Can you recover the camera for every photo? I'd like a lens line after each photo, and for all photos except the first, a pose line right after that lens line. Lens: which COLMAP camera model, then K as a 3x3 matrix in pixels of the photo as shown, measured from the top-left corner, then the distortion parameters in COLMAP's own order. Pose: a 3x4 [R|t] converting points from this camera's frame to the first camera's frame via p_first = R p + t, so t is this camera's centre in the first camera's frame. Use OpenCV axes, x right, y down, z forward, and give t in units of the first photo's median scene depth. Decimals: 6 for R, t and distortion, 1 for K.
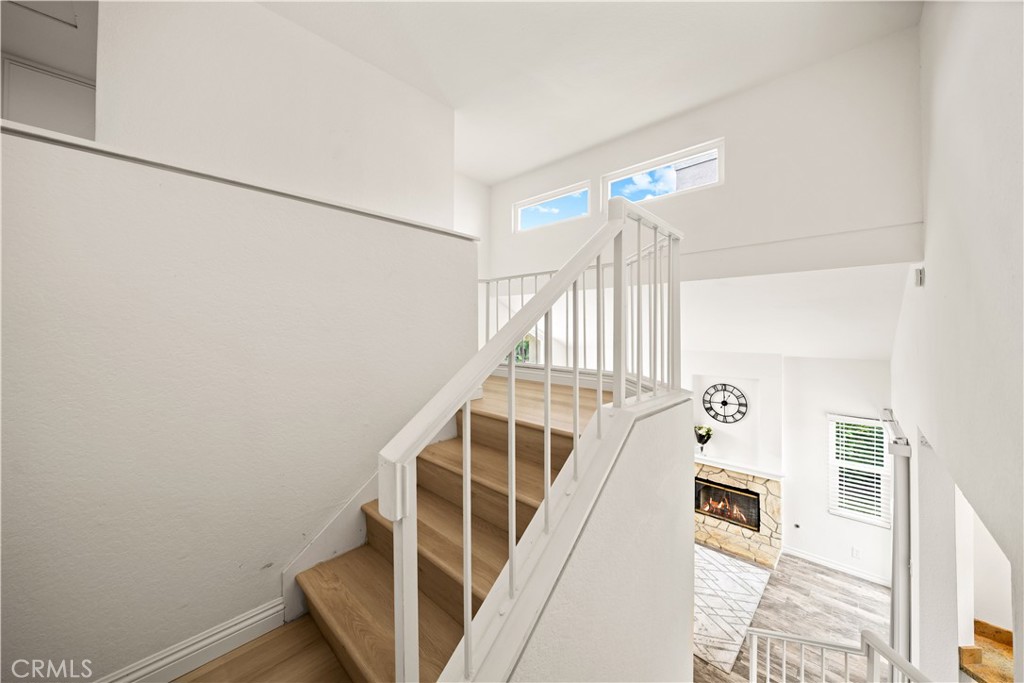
lens RADIAL K [[351.9, 0, 504.2], [0, 351.9, 328.7], [0, 0, 1]] dist [-0.005375, 0.000150]
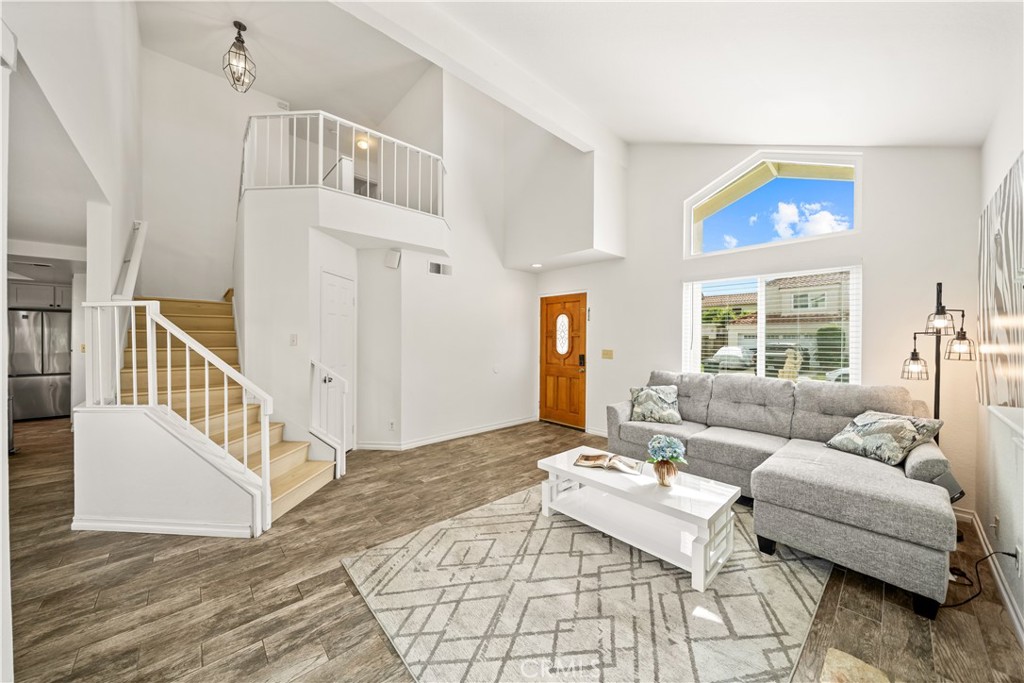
lens RADIAL K [[351.9, 0, 512.9], [0, 351.9, 337.7], [0, 0, 1]] dist [-0.005375, 0.000150]
pose [[-0.045641, -0.009879, -0.998909, 0.798653], [0.019710, 0.999748, -0.010787, 0.348264], [0.998763, -0.020181, -0.045435, 0.836347]]
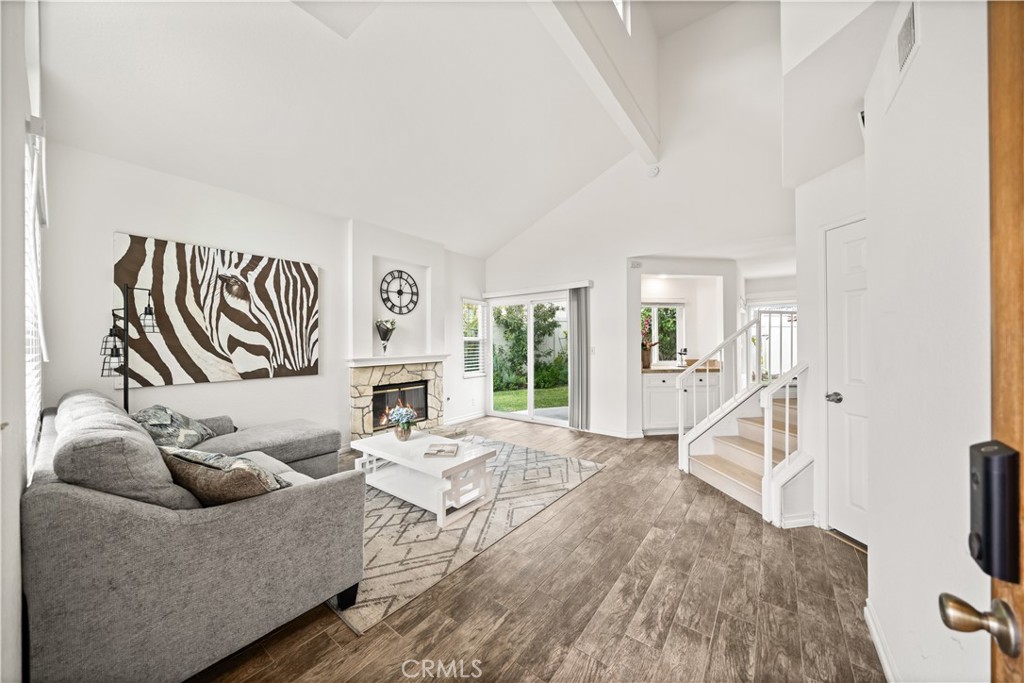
lens RADIAL K [[351.9, 0, 505.7], [0, 351.9, 338.4], [0, 0, 1]] dist [-0.005375, 0.000150]
pose [[-0.116834, 0.006161, 0.993132, -0.298664], [-0.019394, 0.999776, -0.008484, 0.354189], [-0.992962, -0.020252, -0.116688, 0.900289]]
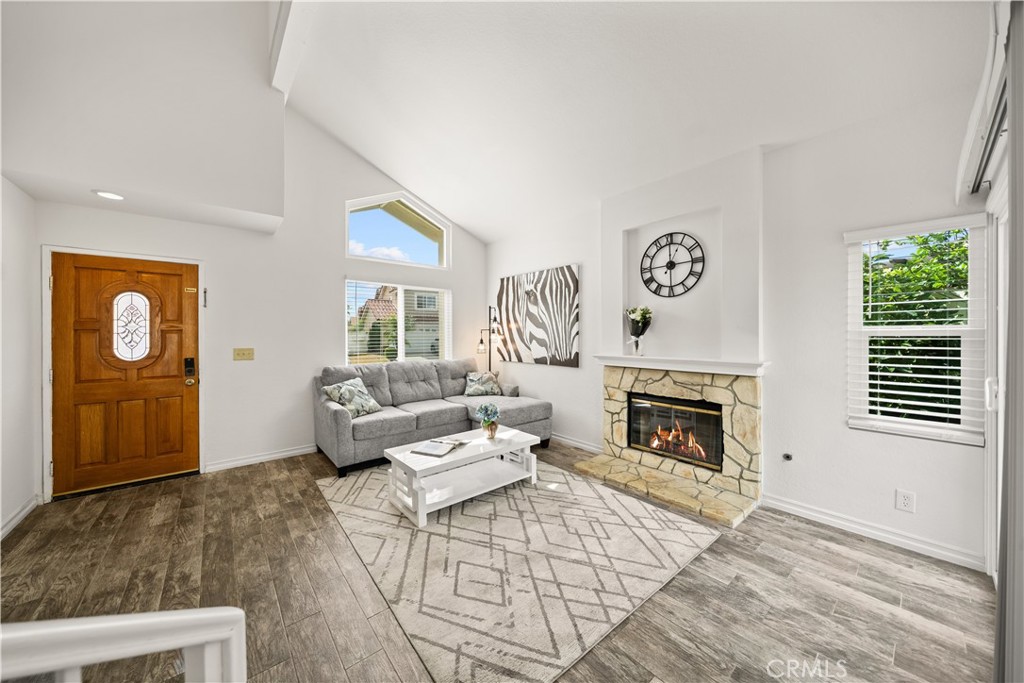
lens RADIAL K [[351.9, 0, 502.4], [0, 351.9, 330.4], [0, 0, 1]] dist [-0.005375, 0.000150]
pose [[0.994087, -0.010905, -0.108033, 0.433689], [0.012577, 0.999811, 0.014809, 0.334858], [0.107851, -0.016081, 0.994037, 0.393247]]
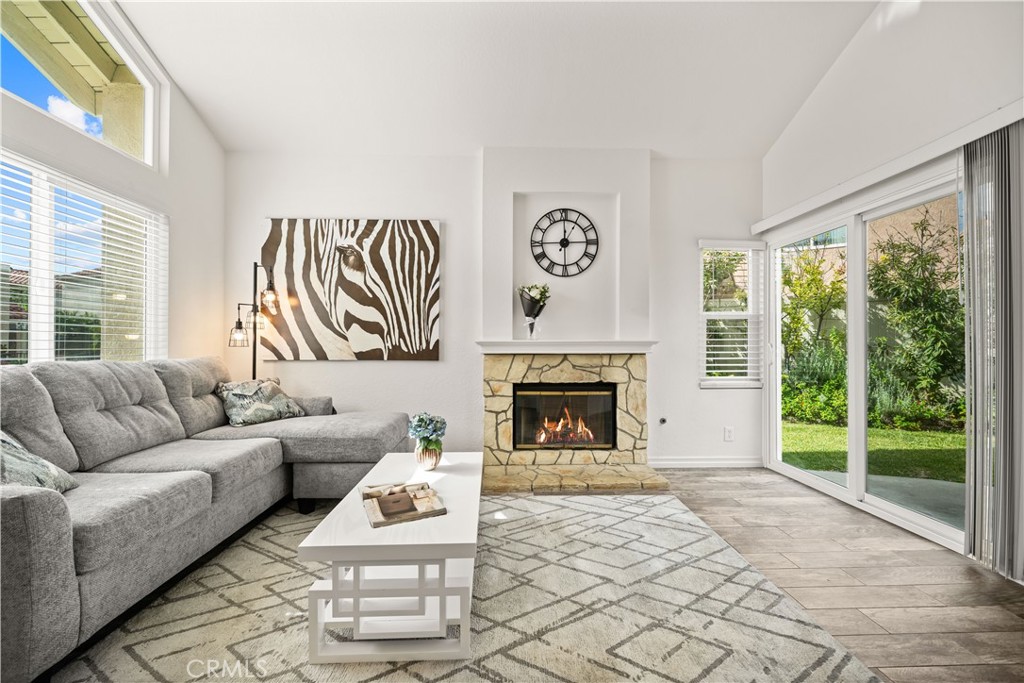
lens RADIAL K [[421.0, 0, 505.2], [0, 421.0, 338.0], [0, 0, 1]] dist [0.001414, -0.000852]
pose [[0.692763, 0.007890, 0.721122, 0.077262], [-0.016204, 0.999858, 0.004627, 0.391240], [-0.720983, -0.014890, 0.692793, 0.640375]]
